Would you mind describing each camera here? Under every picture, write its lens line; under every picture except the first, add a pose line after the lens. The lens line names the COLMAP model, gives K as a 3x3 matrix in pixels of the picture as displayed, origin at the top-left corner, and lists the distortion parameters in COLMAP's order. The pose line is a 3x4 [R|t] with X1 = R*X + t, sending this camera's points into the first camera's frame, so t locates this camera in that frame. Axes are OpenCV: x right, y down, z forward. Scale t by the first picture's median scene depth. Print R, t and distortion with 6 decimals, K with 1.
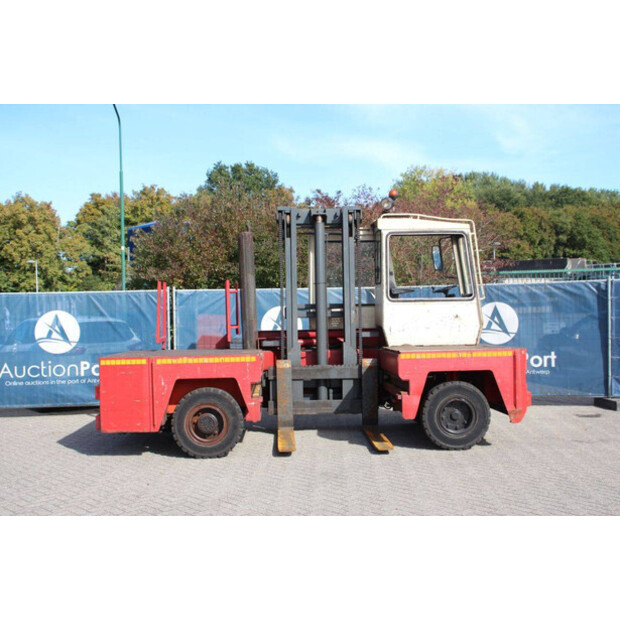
lens RADIAL K [[745.2, 0, 309.8], [0, 745.2, 309.9], [0, 0, 1]] dist [0.019500, 0.000000]
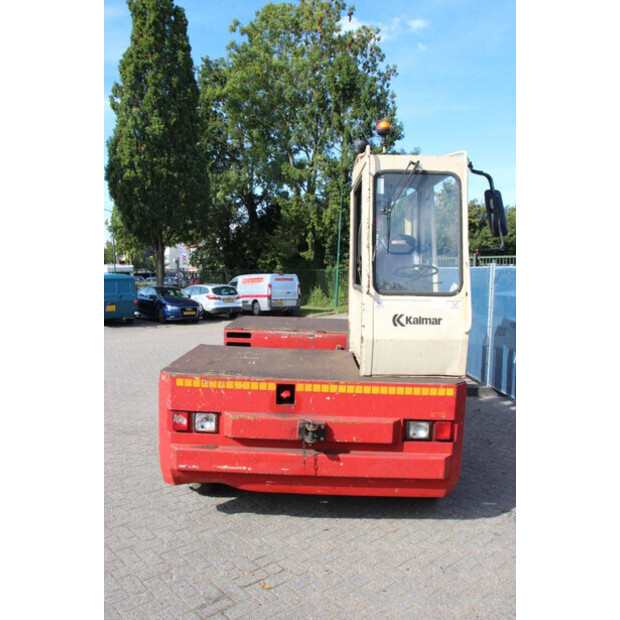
lens RADIAL K [[542.7, 0, 310.8], [0, 542.7, 310.6], [0, 0, 1]] dist [-0.103881, 0.053240]
pose [[-0.036378, 0.092340, -0.995063, 0.623784], [-0.023160, 0.995377, 0.093215, -0.037874], [0.999070, 0.026436, -0.034072, 0.981647]]
